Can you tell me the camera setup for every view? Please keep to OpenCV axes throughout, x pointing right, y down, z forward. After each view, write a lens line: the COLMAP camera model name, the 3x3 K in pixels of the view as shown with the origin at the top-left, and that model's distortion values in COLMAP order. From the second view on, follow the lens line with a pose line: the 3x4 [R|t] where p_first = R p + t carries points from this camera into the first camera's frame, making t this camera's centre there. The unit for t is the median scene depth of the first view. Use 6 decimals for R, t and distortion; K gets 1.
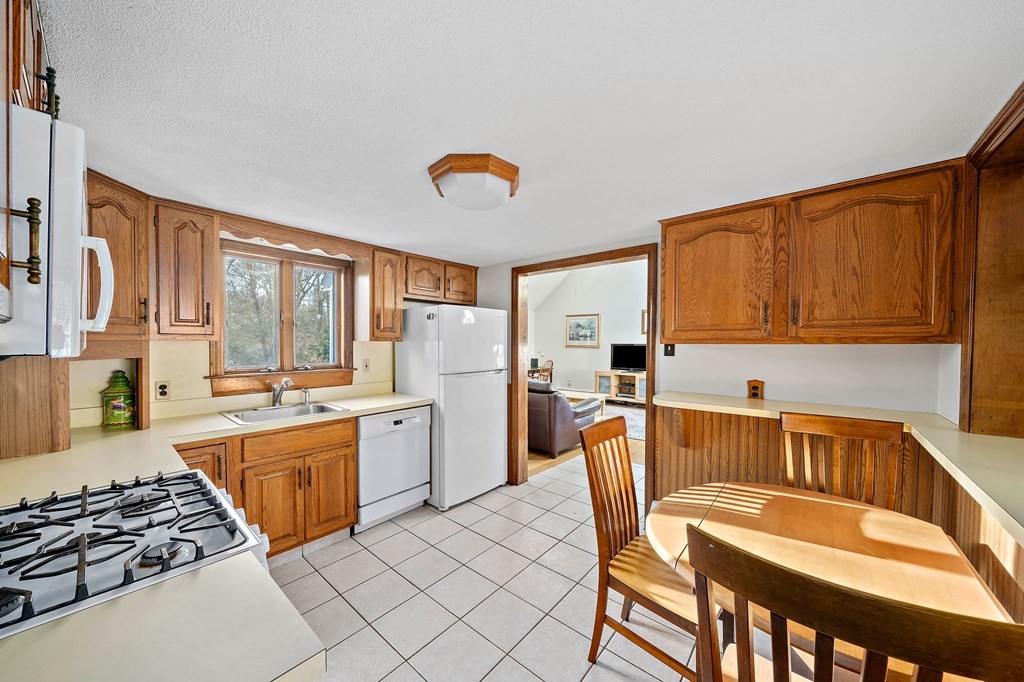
lens RADIAL K [[364.8, 0, 503.6], [0, 364.8, 349.4], [0, 0, 1]] dist [-0.001091, -0.000060]
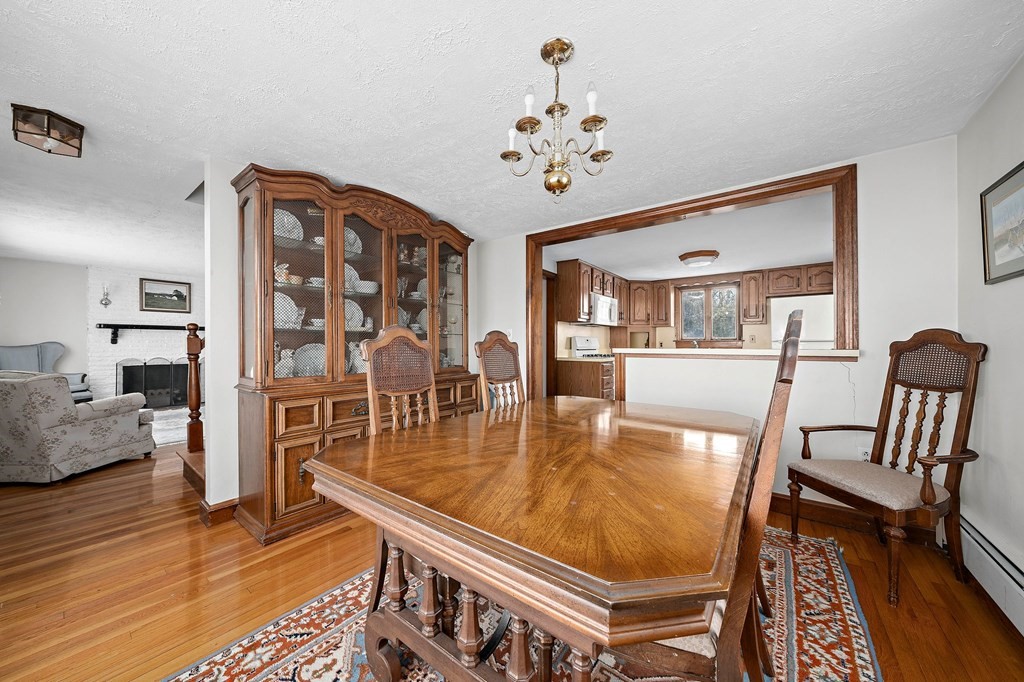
lens RADIAL K [[359.4, 0, 512.0], [0, 359.4, 341.0], [0, 0, 1]] dist [-0.000561, -0.000033]
pose [[0.071225, -0.008284, -0.997426, 1.214074], [-0.021152, 0.999728, -0.009813, 0.092228], [0.997236, 0.021797, 0.071030, -0.221792]]
